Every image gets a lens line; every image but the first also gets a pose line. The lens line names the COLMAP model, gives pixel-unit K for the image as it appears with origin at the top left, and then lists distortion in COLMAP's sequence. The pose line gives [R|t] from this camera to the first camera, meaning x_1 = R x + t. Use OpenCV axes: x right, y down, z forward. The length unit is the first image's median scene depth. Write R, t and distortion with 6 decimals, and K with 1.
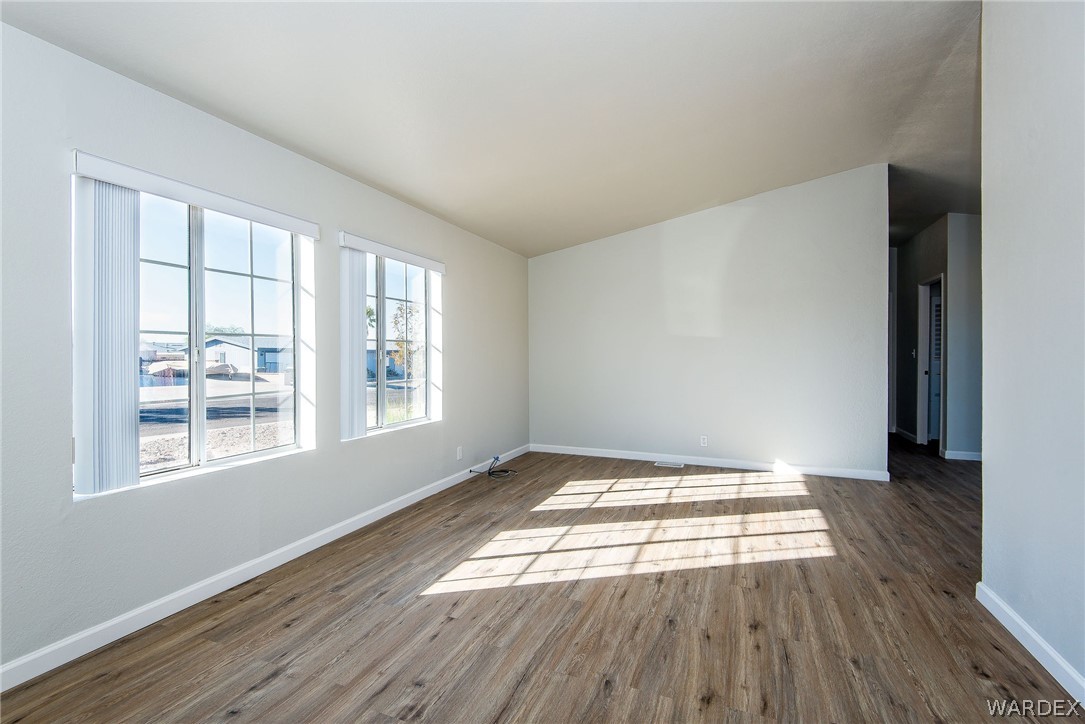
lens RADIAL K [[499.3, 0, 537.6], [0, 499.3, 359.9], [0, 0, 1]] dist [0.024549, -0.014674]
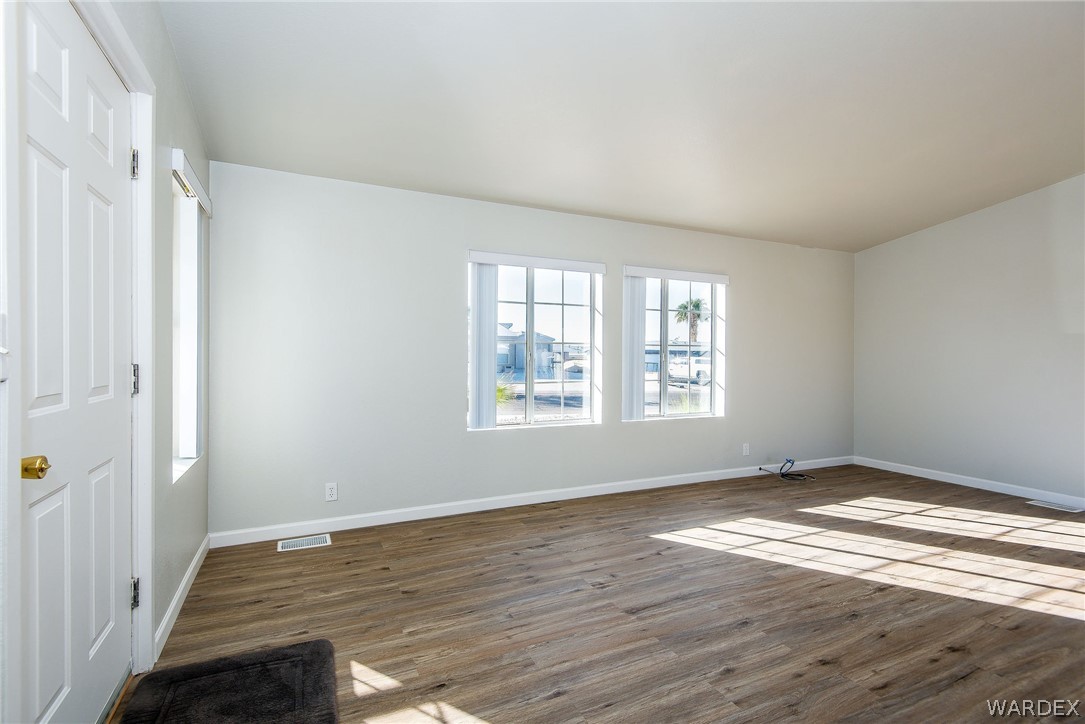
lens RADIAL K [[499.3, 0, 536.8], [0, 499.3, 355.6], [0, 0, 1]] dist [0.024549, -0.014674]
pose [[0.748294, 0.006283, -0.663338, 0.366293], [-0.015756, 0.999841, -0.008304, 0.002801], [0.663180, 0.016665, 0.748274, -0.176464]]
